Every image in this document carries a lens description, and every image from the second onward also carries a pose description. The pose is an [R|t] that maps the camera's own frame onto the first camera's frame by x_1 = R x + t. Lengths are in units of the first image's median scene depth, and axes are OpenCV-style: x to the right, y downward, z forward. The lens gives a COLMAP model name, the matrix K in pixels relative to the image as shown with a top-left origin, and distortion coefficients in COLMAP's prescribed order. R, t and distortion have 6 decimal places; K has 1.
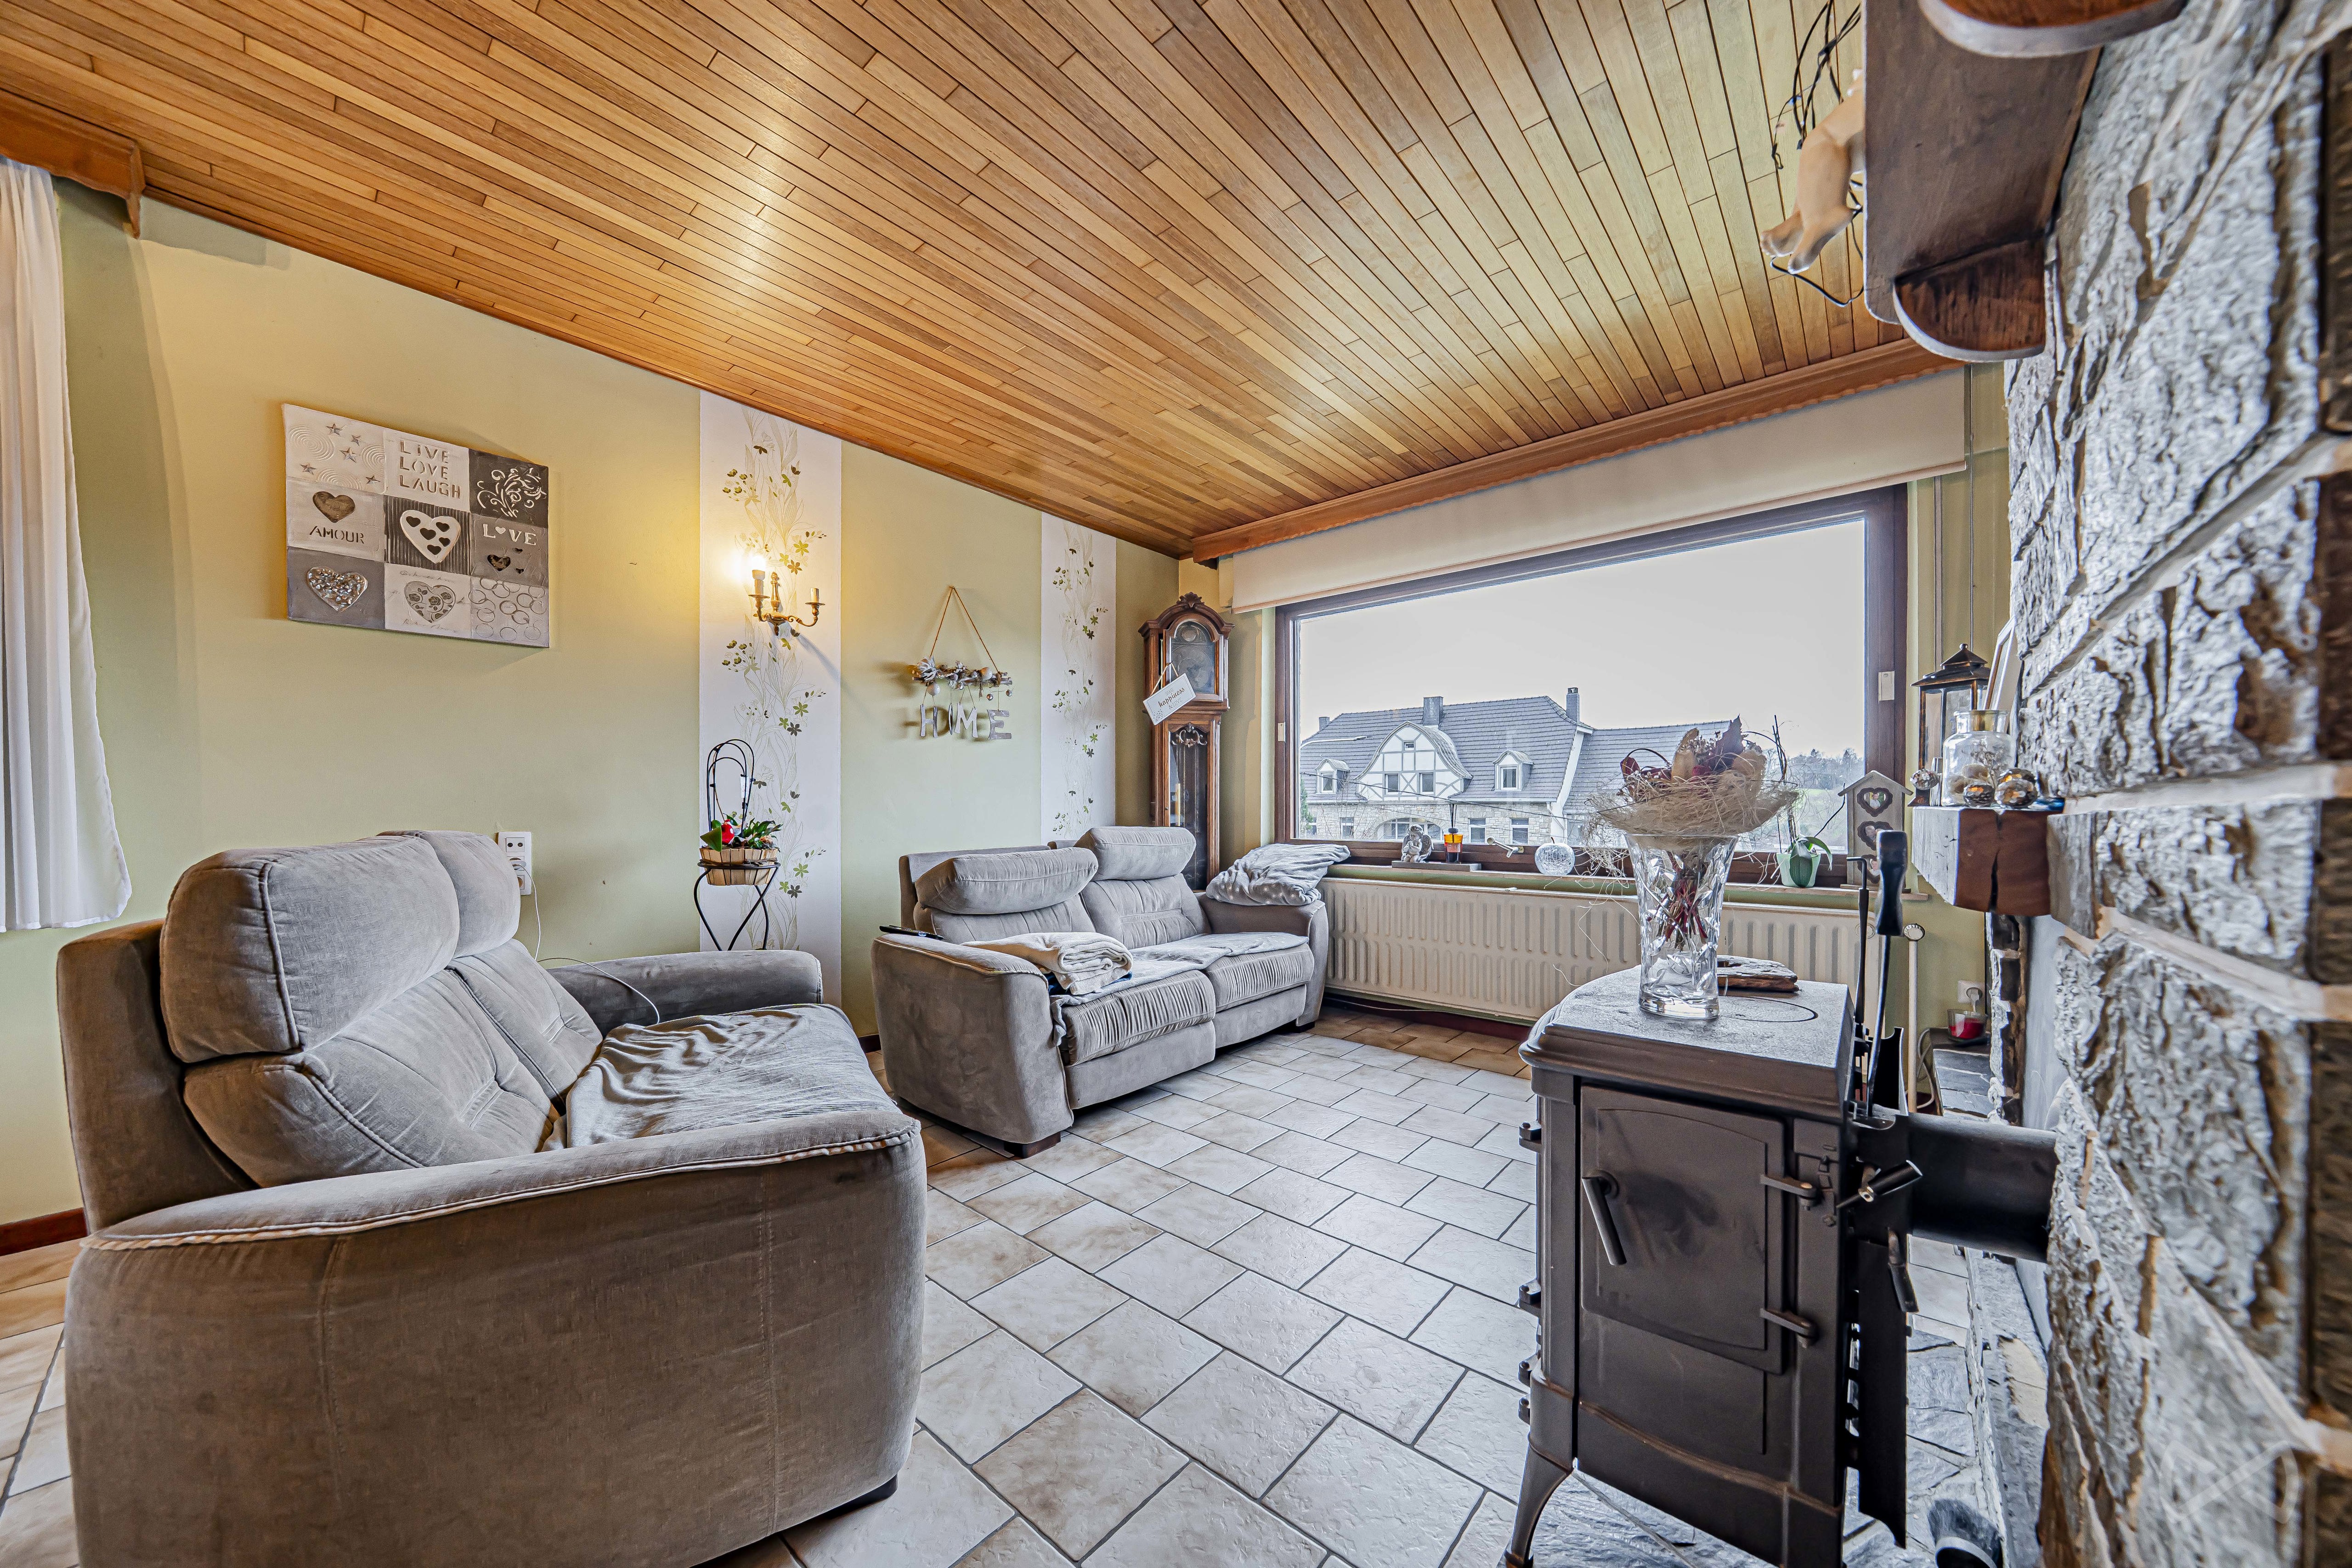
lens RADIAL K [[808.8, 0, 1165.4], [0, 808.8, 808.8], [0, 0, 1]] dist [-0.001981, -0.000017]
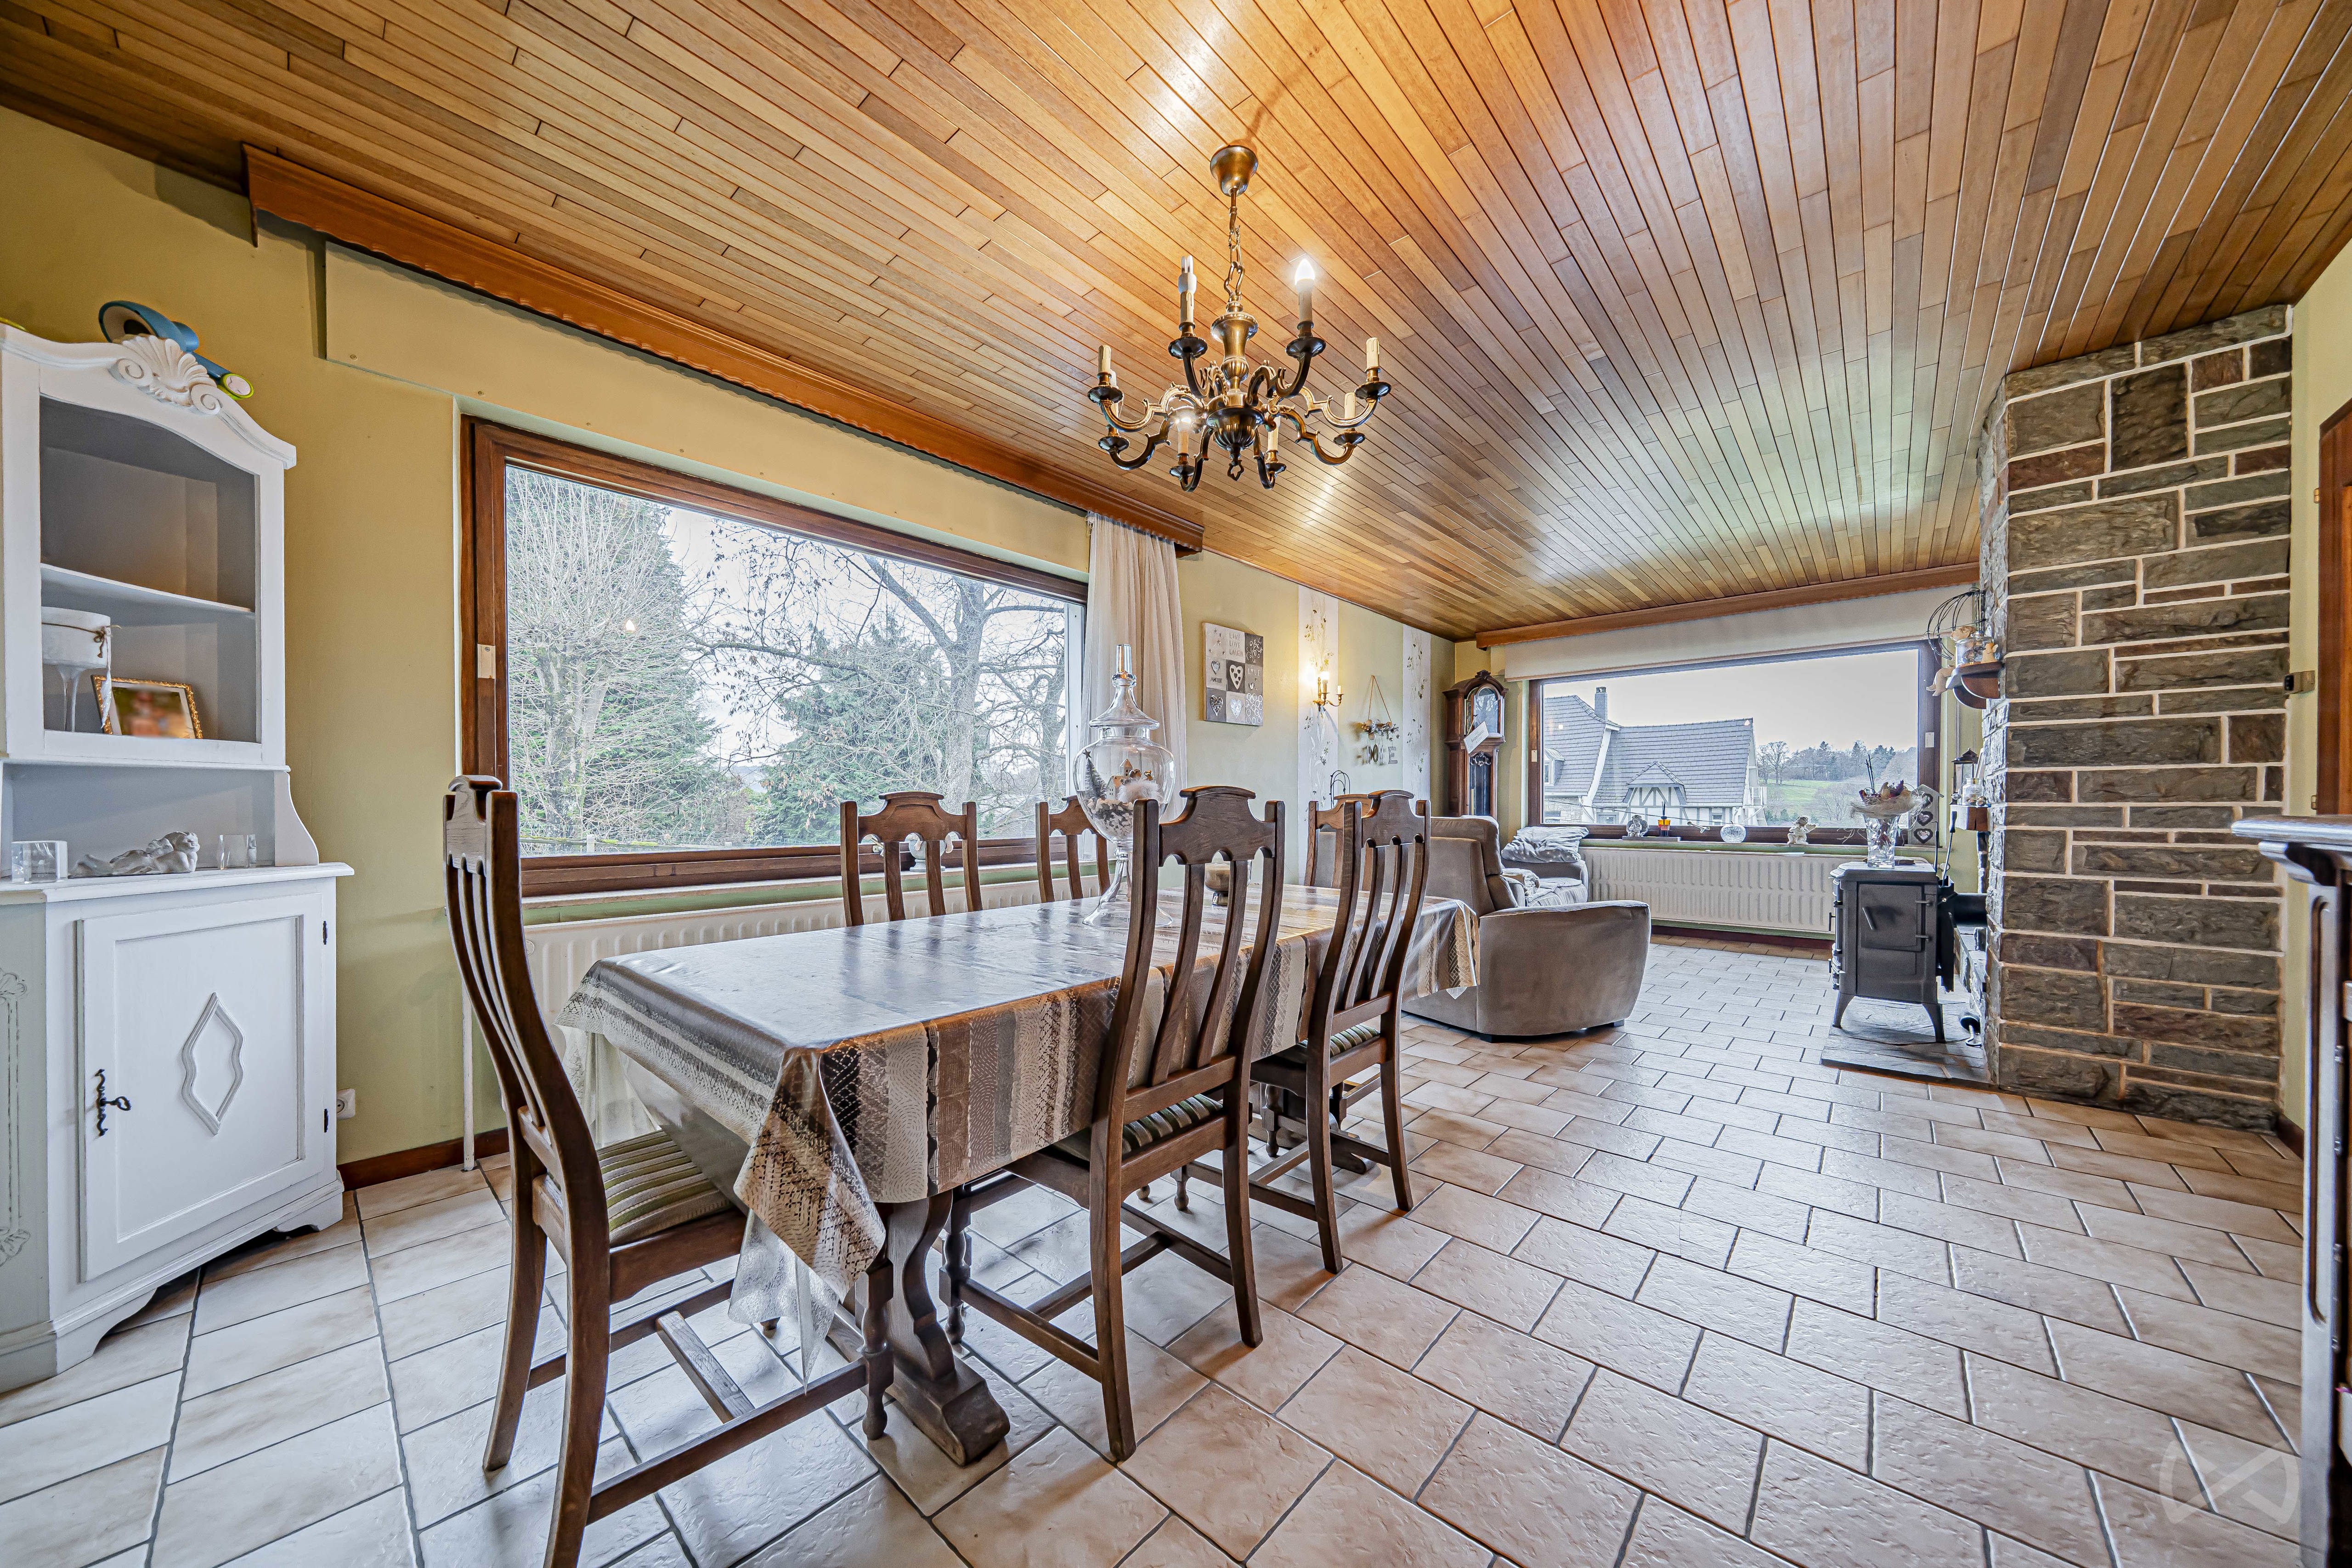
lens RADIAL K [[796.5, 0, 1168.8], [0, 796.5, 810.7], [0, 0, 1]] dist [-0.002839, -0.000148]
pose [[0.999930, -0.001419, -0.011732, -0.802324], [0.001535, 0.999950, 0.009854, -0.006248], [0.011718, -0.009872, 0.999883, -0.816764]]
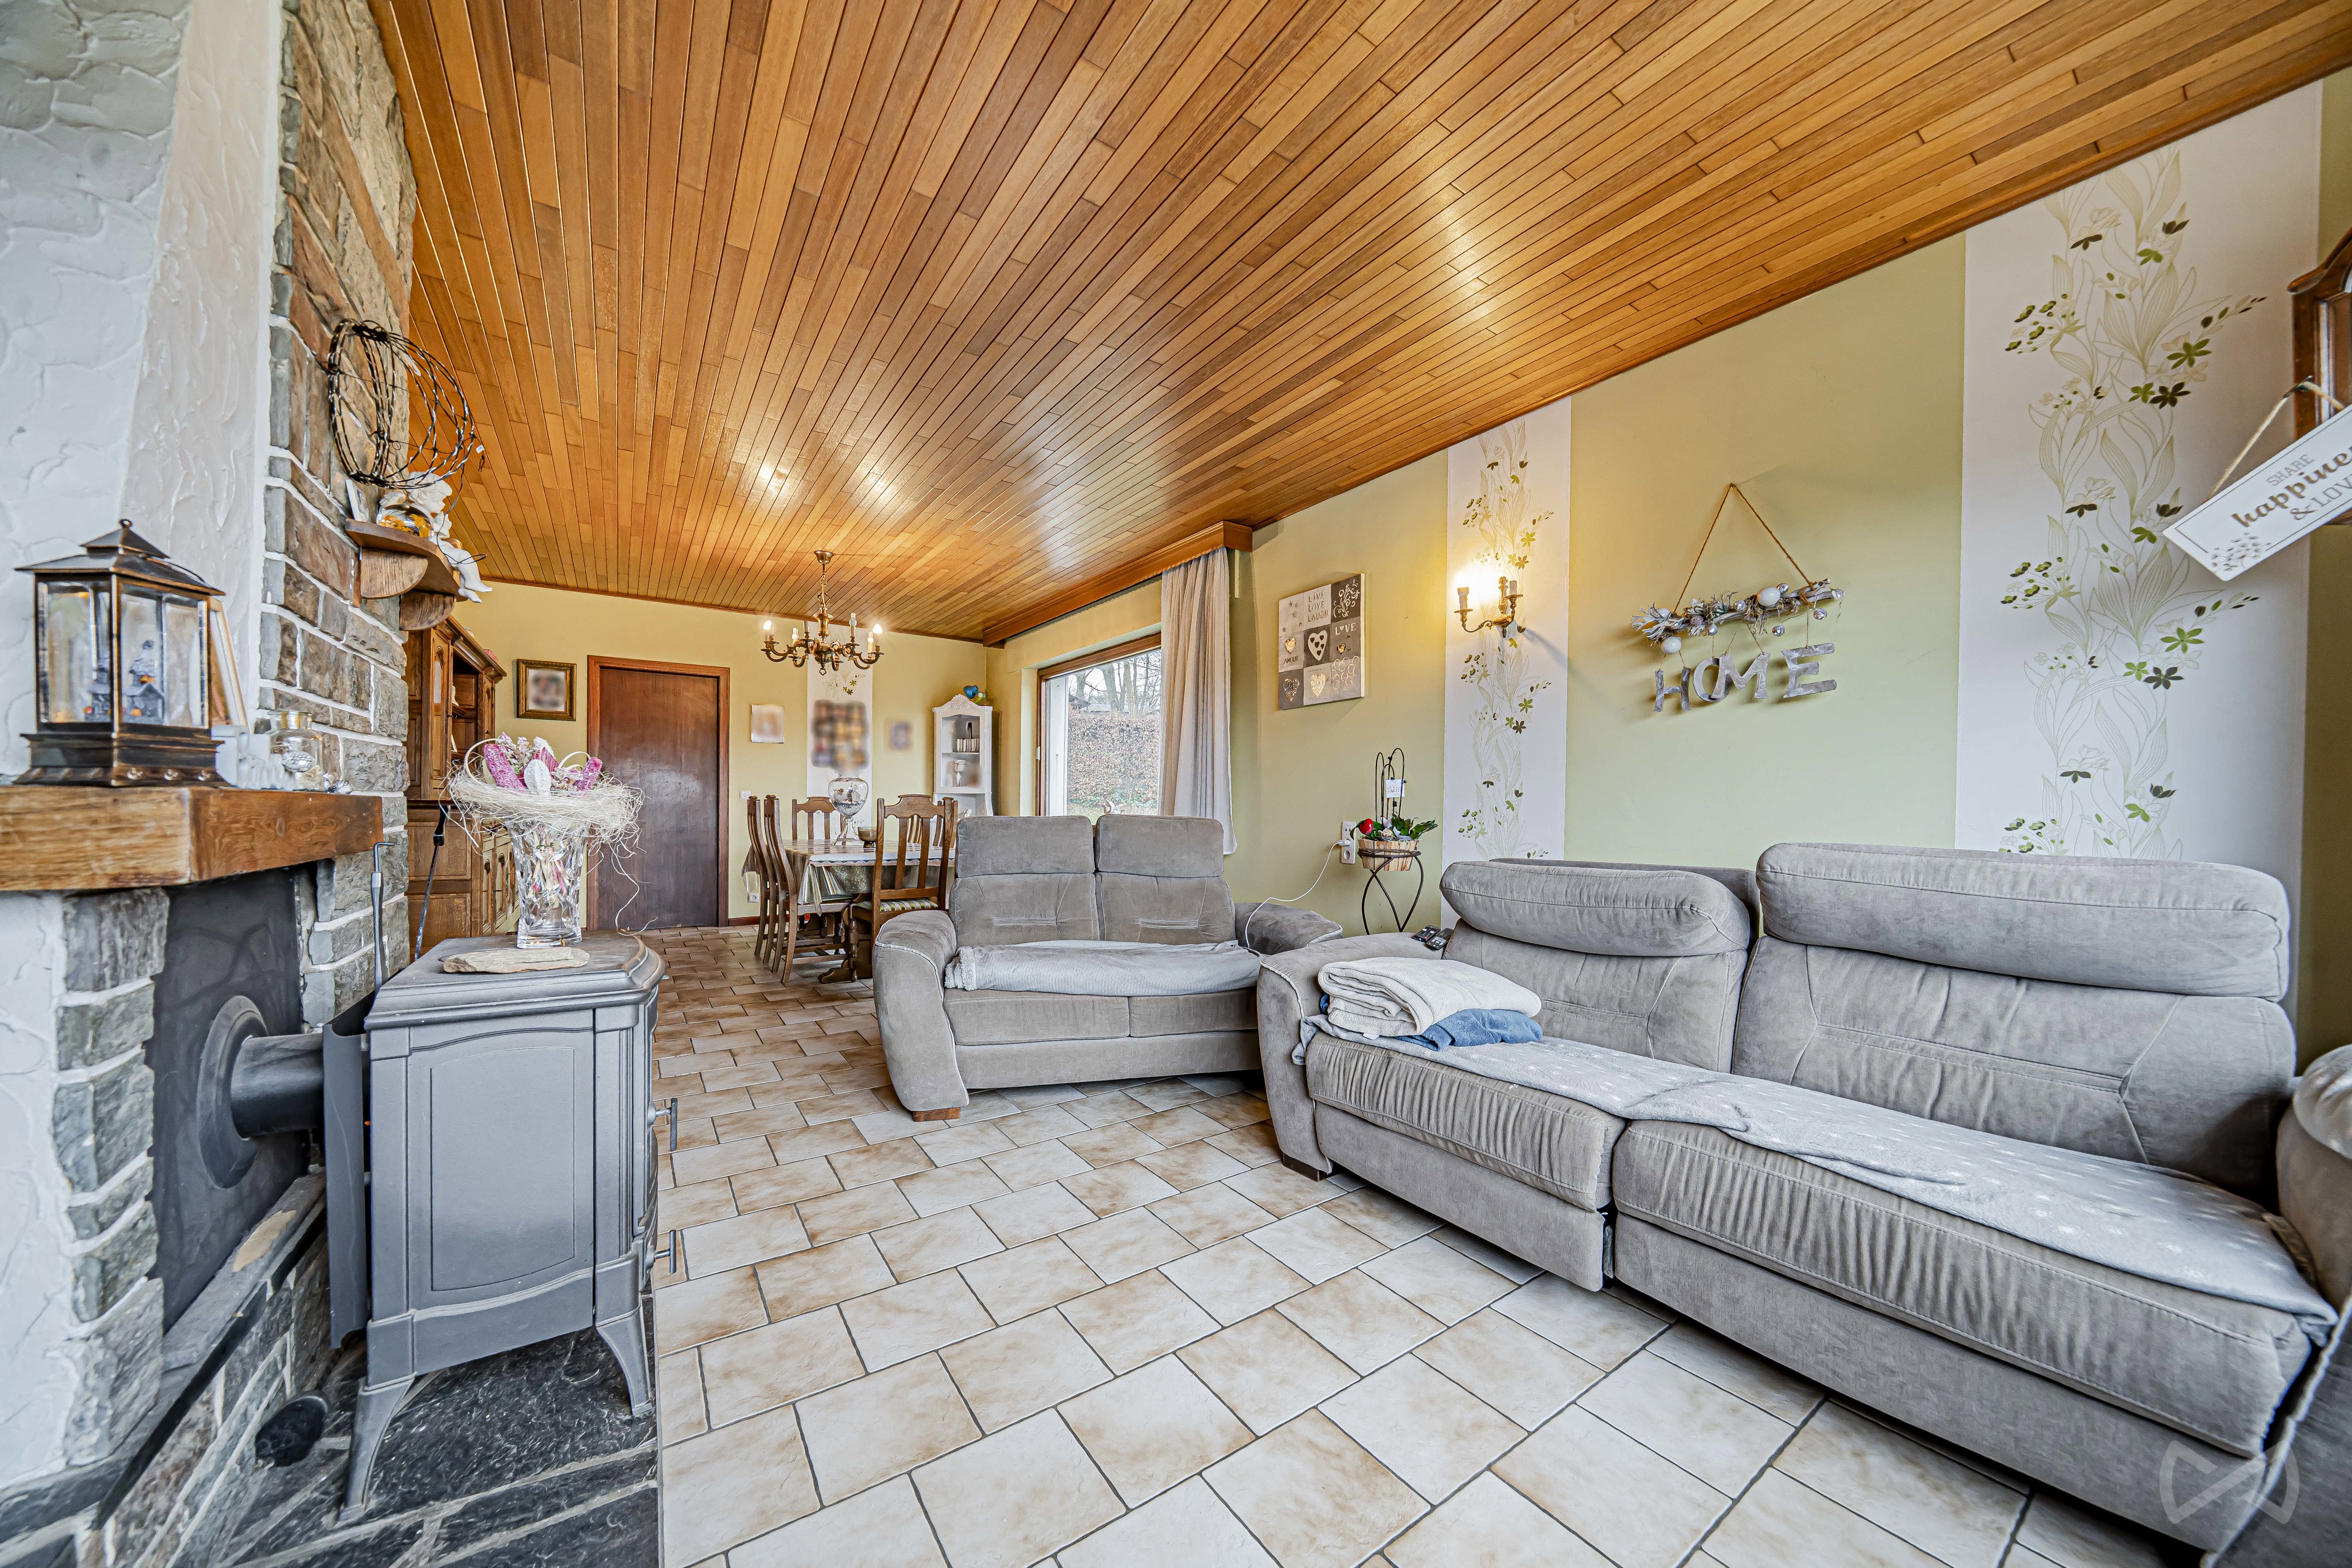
lens RADIAL K [[796.5, 0, 1168.8], [0, 796.5, 810.7], [0, 0, 1]] dist [-0.002839, -0.000148]
pose [[-0.236463, 0.008558, -0.971603, 0.599209], [-0.002457, 0.999953, 0.009405, -0.003912], [0.971637, 0.004612, -0.236431, 0.825421]]
